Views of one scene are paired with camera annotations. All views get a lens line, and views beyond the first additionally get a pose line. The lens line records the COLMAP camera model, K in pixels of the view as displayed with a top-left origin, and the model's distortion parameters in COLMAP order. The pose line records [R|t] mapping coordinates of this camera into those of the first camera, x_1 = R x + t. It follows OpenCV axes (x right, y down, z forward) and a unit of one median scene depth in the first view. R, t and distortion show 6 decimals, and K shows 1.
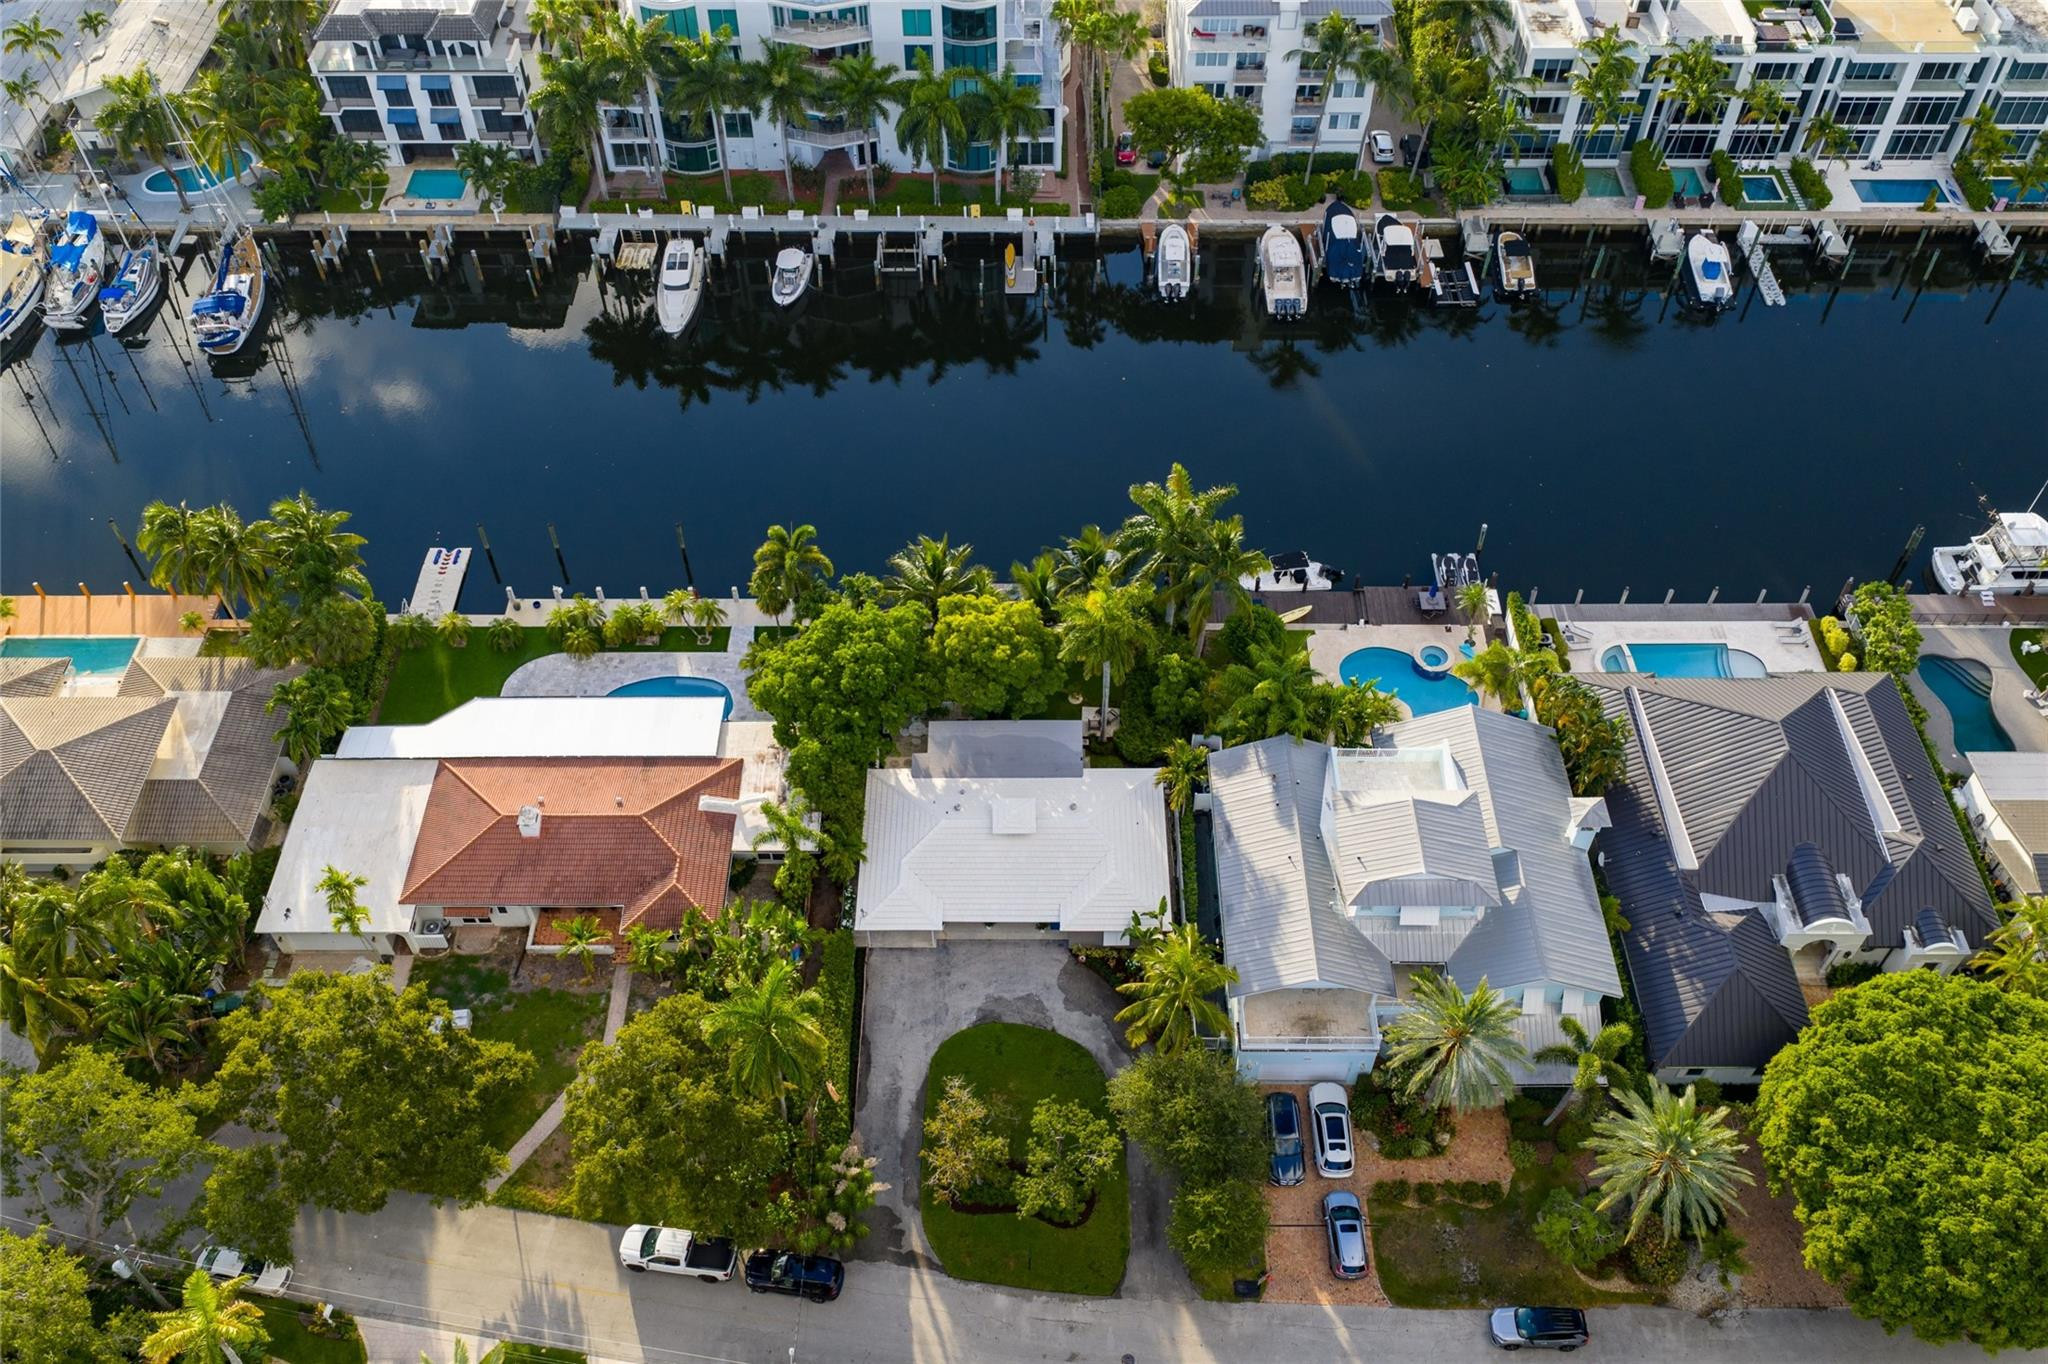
lens RADIAL K [[1713.6, 0, 1020.4], [0, 1713.6, 678.7], [0, 0, 1]] dist [0.008202, -0.005579]
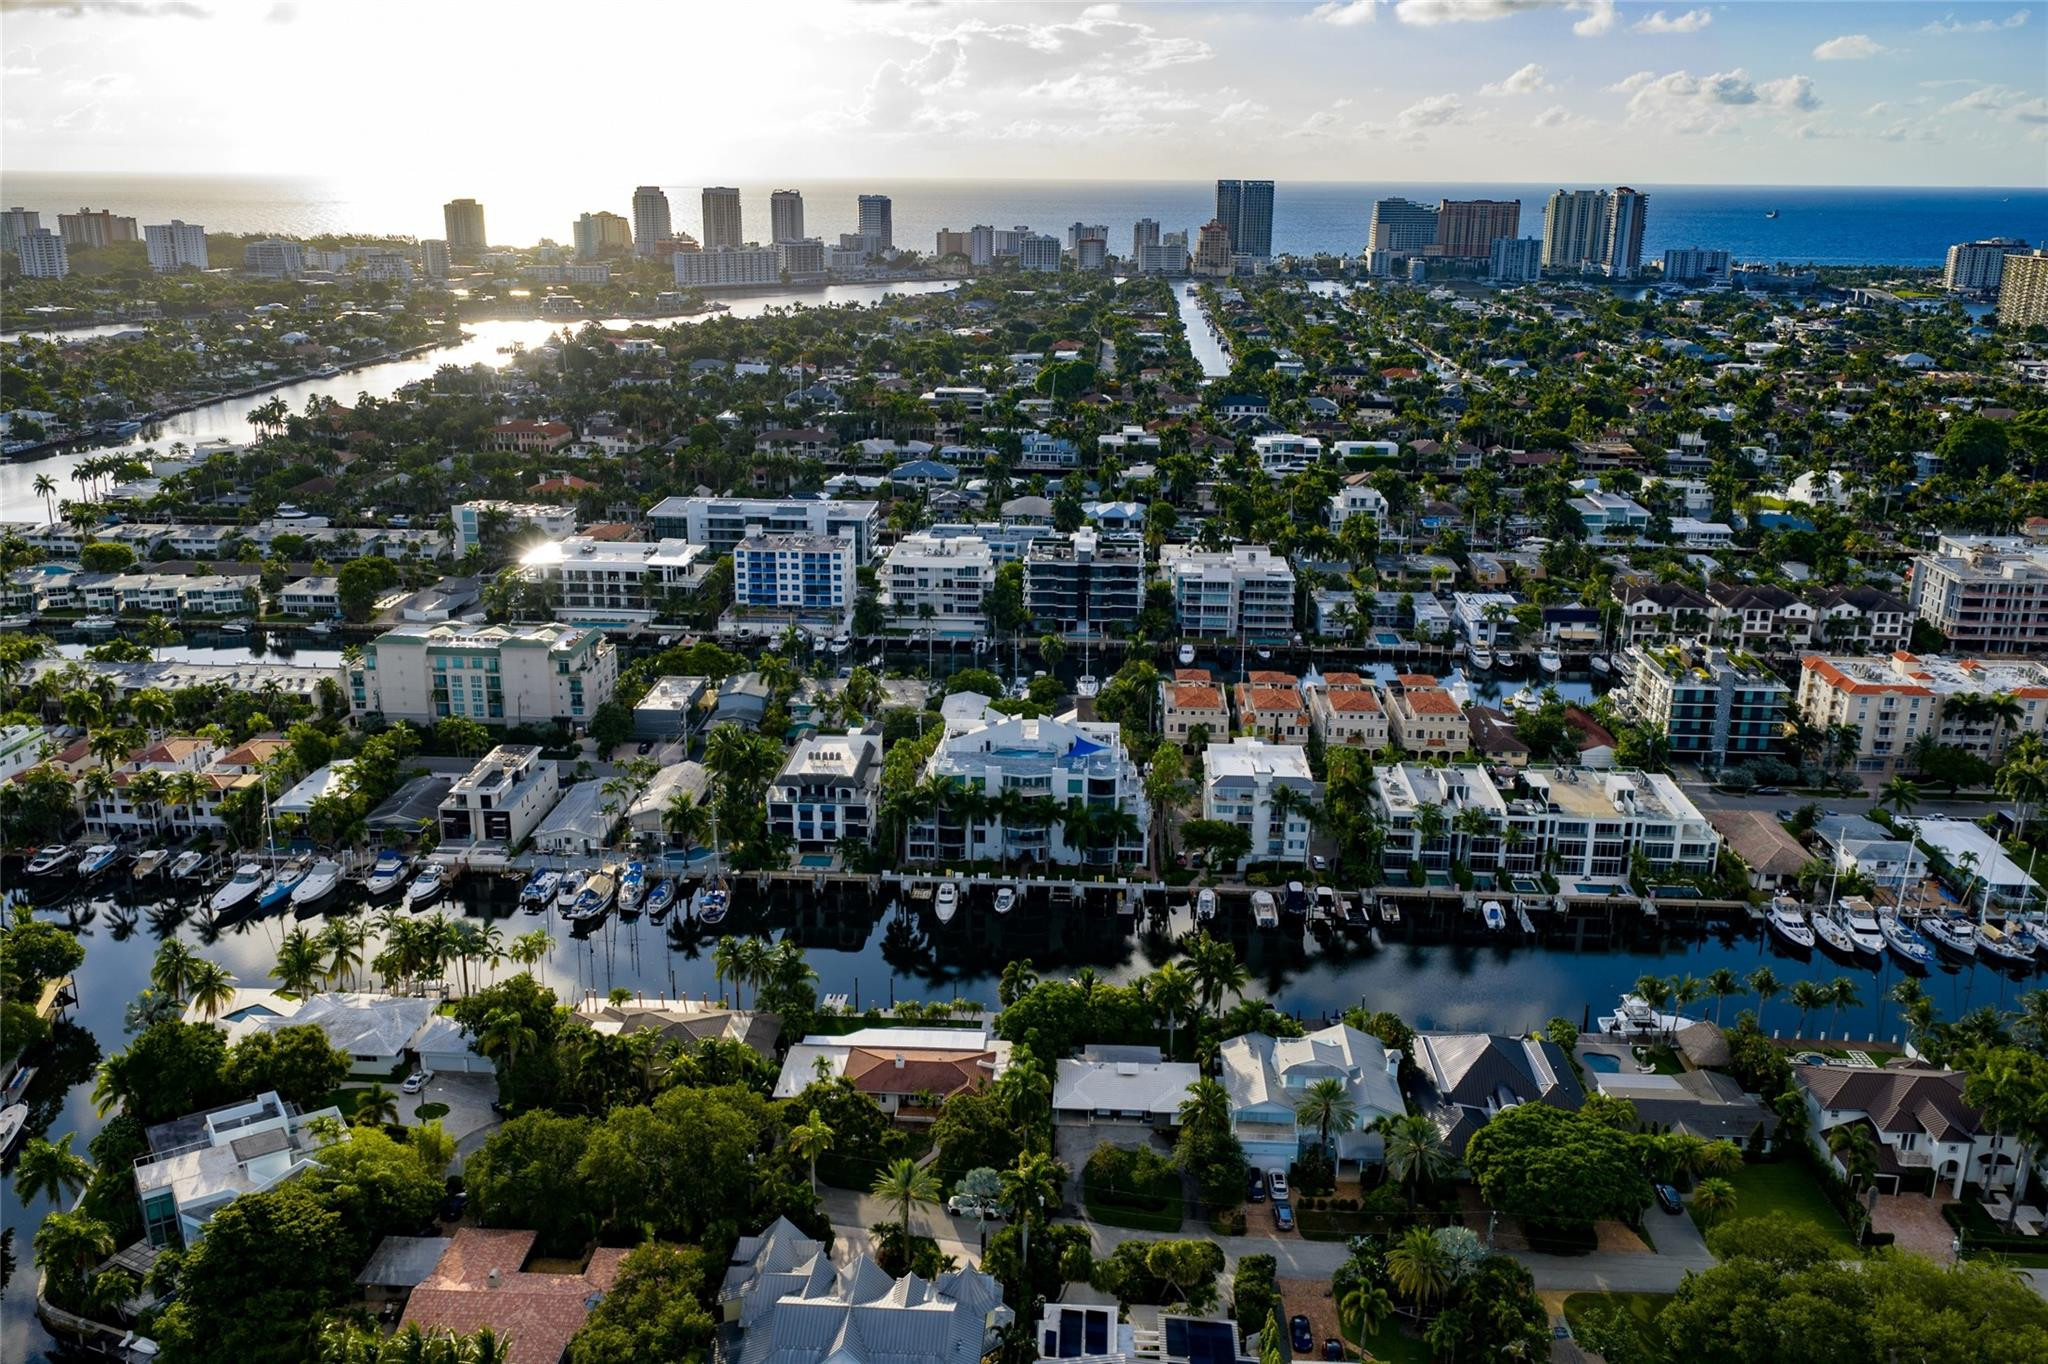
lens RADIAL K [[1713.6, 0, 1025.1], [0, 1713.6, 681.5], [0, 0, 1]] dist [0.008202, -0.005579]
pose [[0.998825, 0.025597, -0.041152, -0.038028], [-0.043655, 0.843962, -0.534624, 0.558367], [0.021046, 0.535792, 0.844087, -0.714196]]
